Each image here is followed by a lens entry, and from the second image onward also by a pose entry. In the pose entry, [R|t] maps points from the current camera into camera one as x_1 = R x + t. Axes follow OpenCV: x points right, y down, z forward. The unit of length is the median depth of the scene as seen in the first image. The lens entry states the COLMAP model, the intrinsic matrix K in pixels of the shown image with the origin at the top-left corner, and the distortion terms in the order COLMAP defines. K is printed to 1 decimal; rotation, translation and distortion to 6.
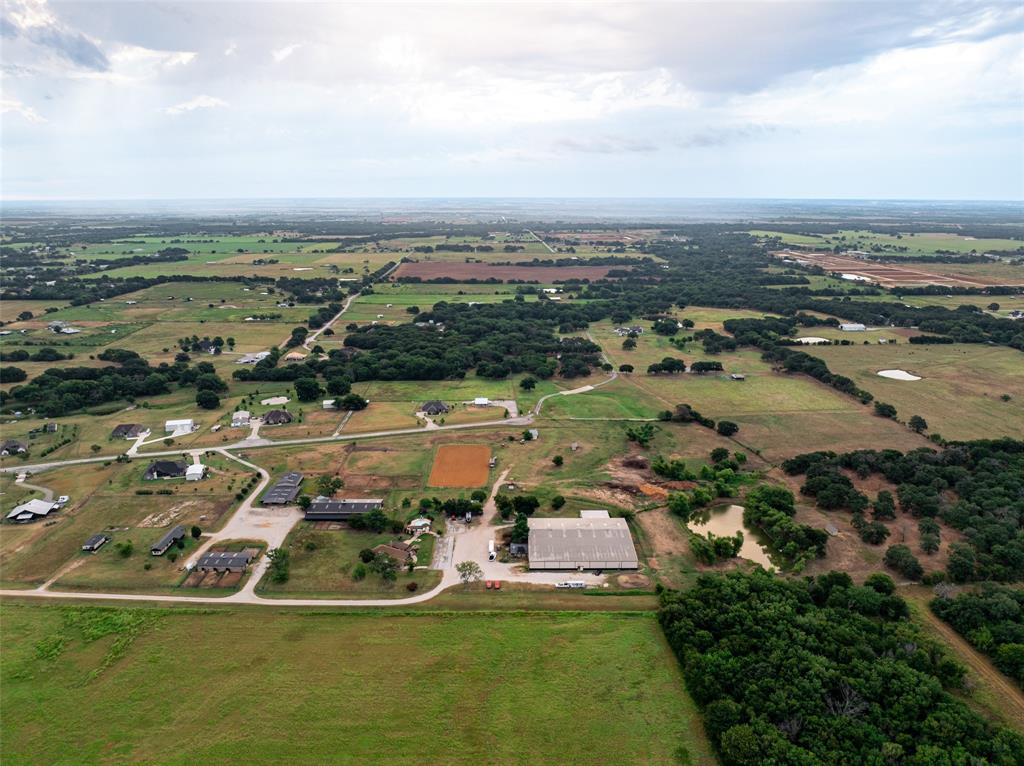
lens RADIAL K [[712.3, 0, 512.0], [0, 712.3, 383.0], [0, 0, 1]] dist [-0.037475, 0.004731]
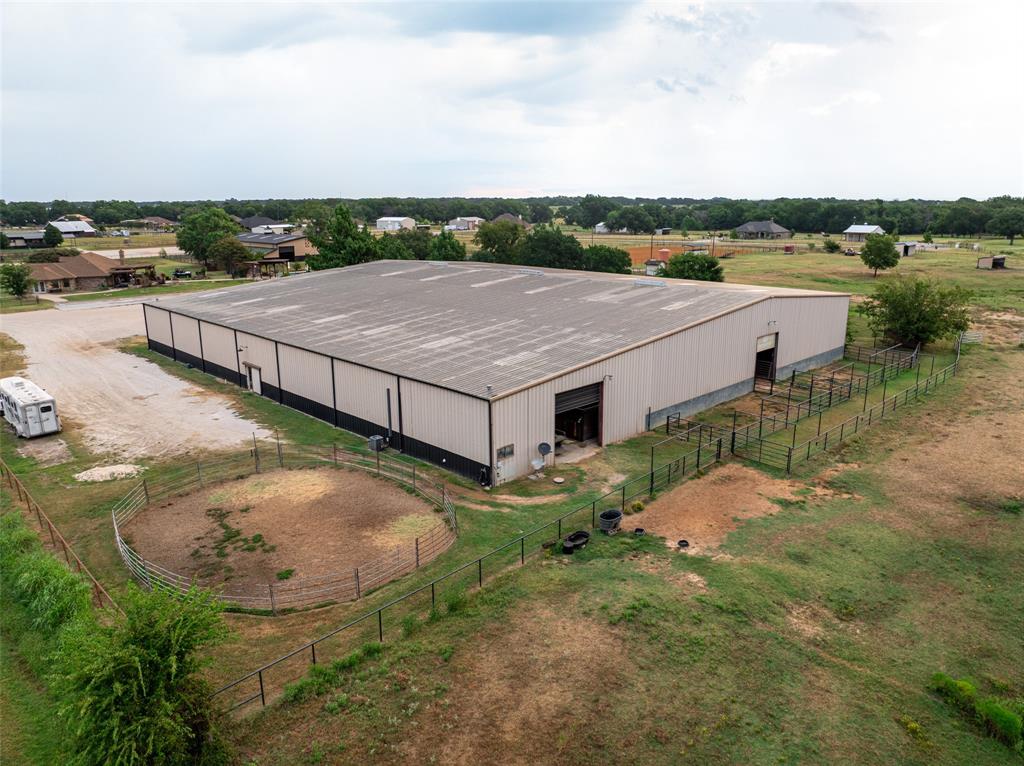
lens RADIAL K [[712.3, 0, 512.0], [0, 712.3, 383.0], [0, 0, 1]] dist [-0.037475, 0.004731]
pose [[0.700210, 0.172424, -0.692803, 0.190272], [-0.175391, 0.982204, 0.067184, 0.182700], [0.692058, 0.074469, 0.717990, 0.702397]]
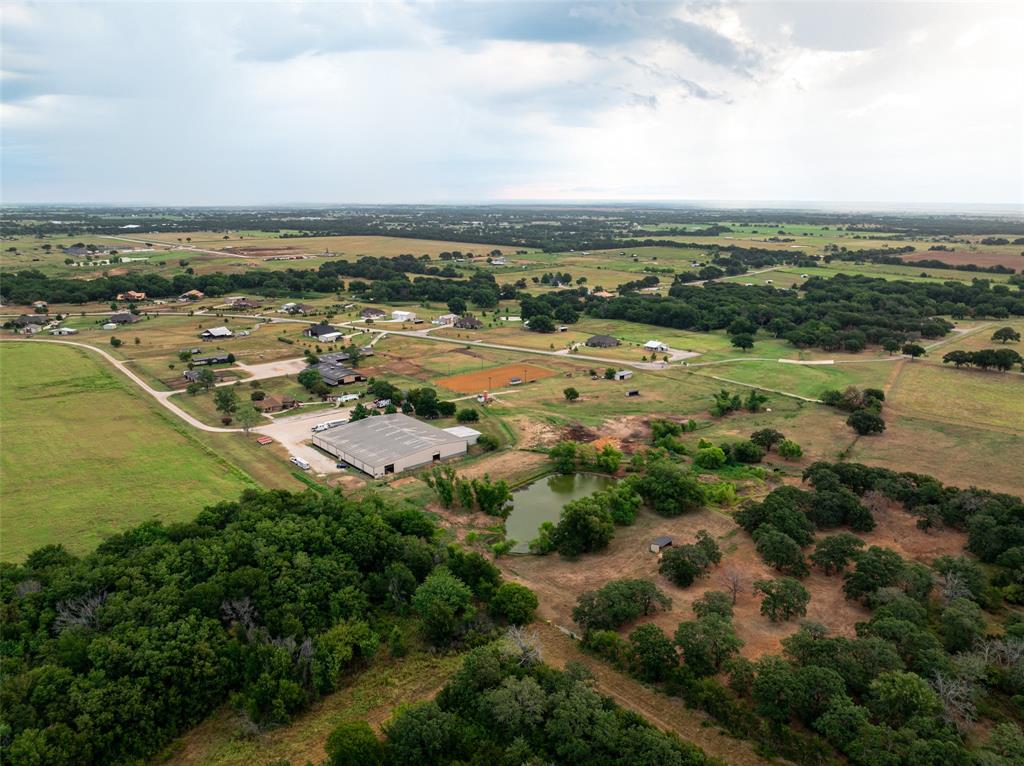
lens RADIAL K [[712.3, 0, 512.0], [0, 712.3, 383.0], [0, 0, 1]] dist [-0.037475, 0.004731]
pose [[0.663421, 0.191044, -0.723446, 0.640289], [-0.192672, 0.977869, 0.081545, 0.046694], [0.723015, 0.085289, 0.685548, 0.419290]]
